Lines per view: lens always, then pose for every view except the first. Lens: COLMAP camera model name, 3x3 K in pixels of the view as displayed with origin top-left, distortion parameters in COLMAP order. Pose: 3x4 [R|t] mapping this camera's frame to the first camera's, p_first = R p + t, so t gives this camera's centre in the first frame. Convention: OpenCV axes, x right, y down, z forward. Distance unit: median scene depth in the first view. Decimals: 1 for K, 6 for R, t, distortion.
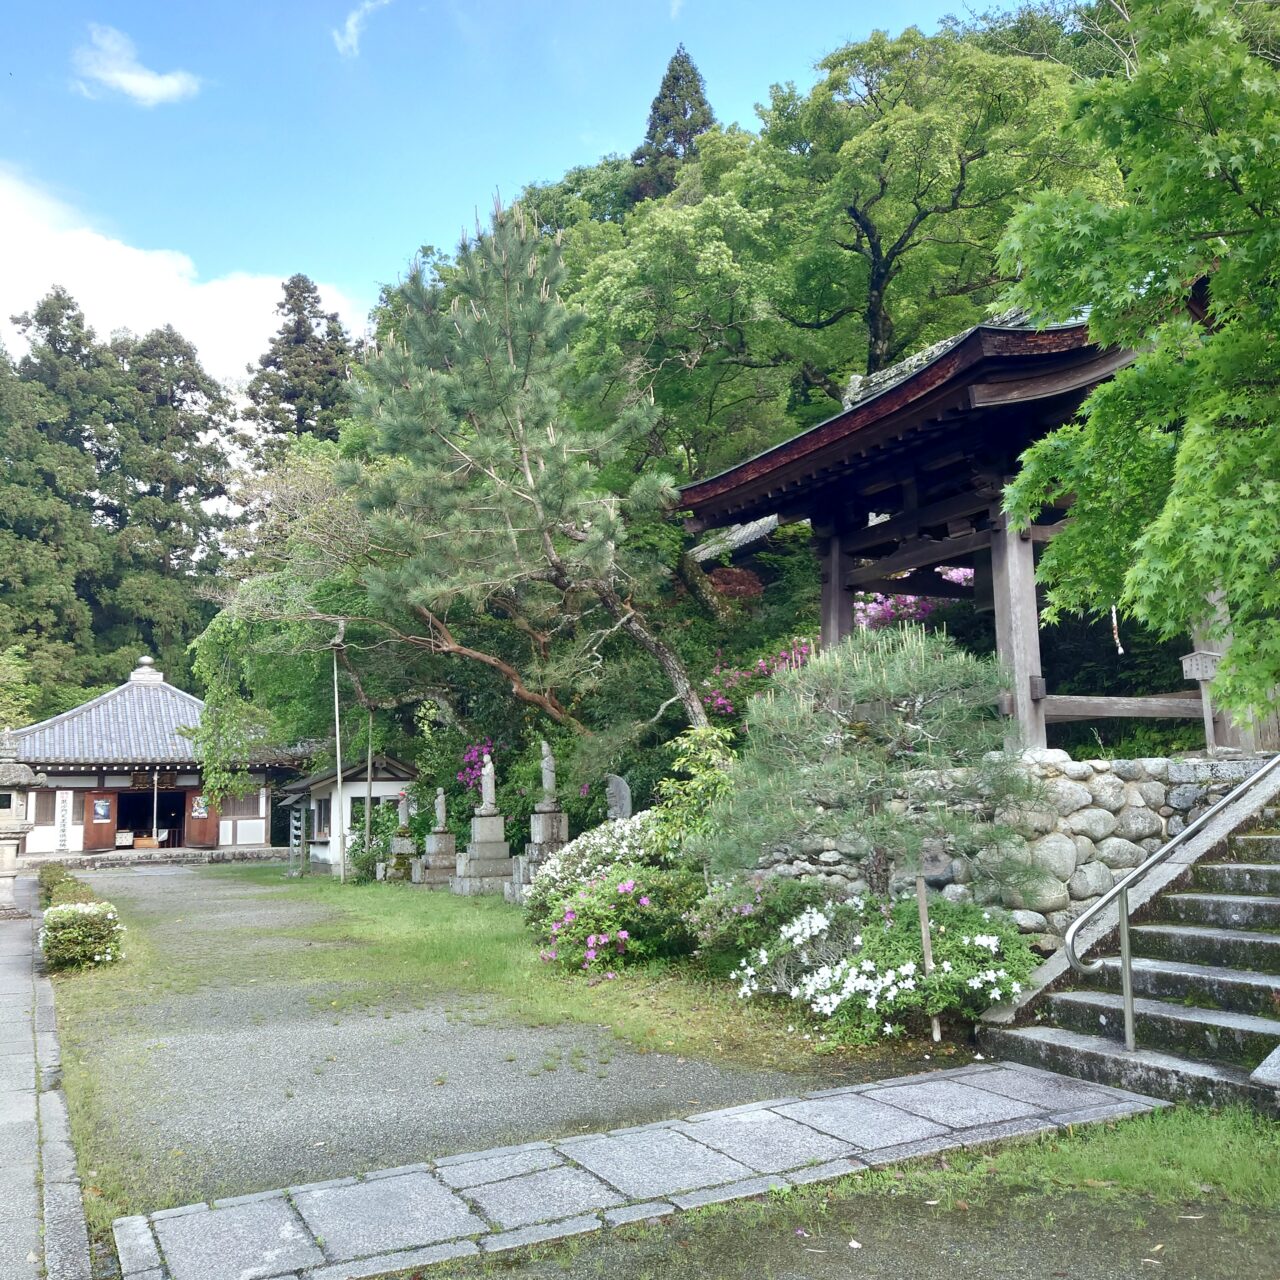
lens RADIAL K [[1232.2, 0, 640.0], [0, 1232.2, 640.0], [0, 0, 1]] dist [-0.007914, -0.006665]
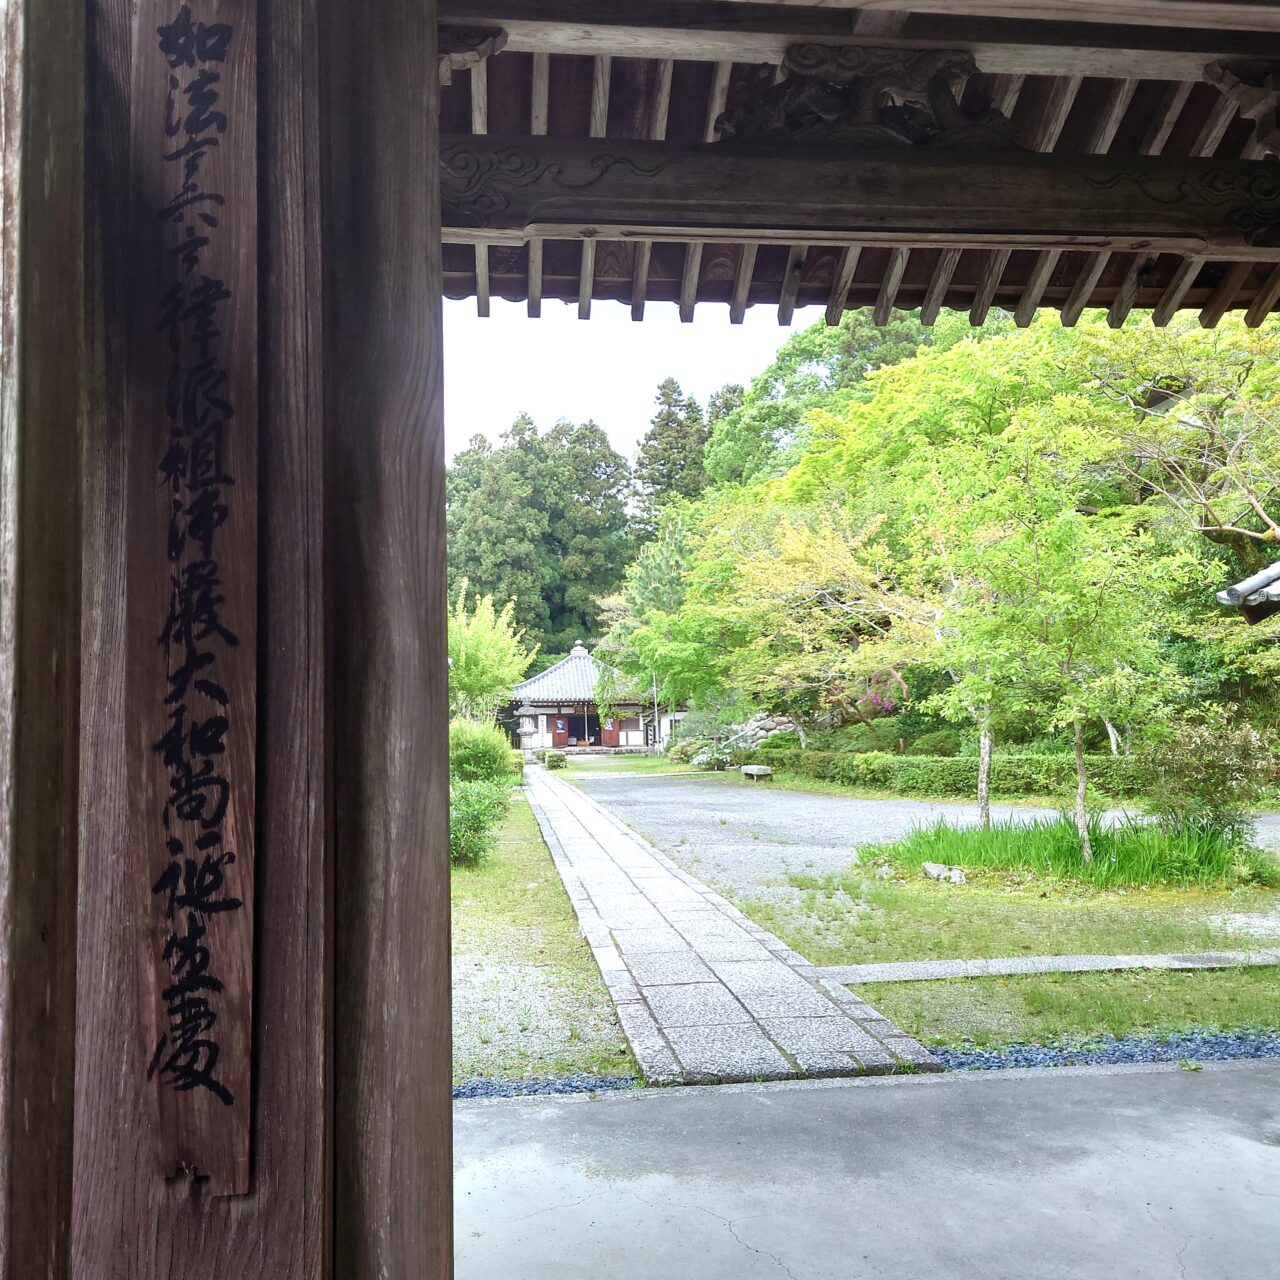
lens RADIAL K [[1232.2, 0, 640.0], [0, 1232.2, 640.0], [0, 0, 1]] dist [-0.007914, -0.006665]
pose [[0.940547, -0.019299, -0.339114, 0.307059], [0.036252, 0.998385, 0.043731, -0.068562], [0.337722, -0.053425, 0.939728, -0.696752]]
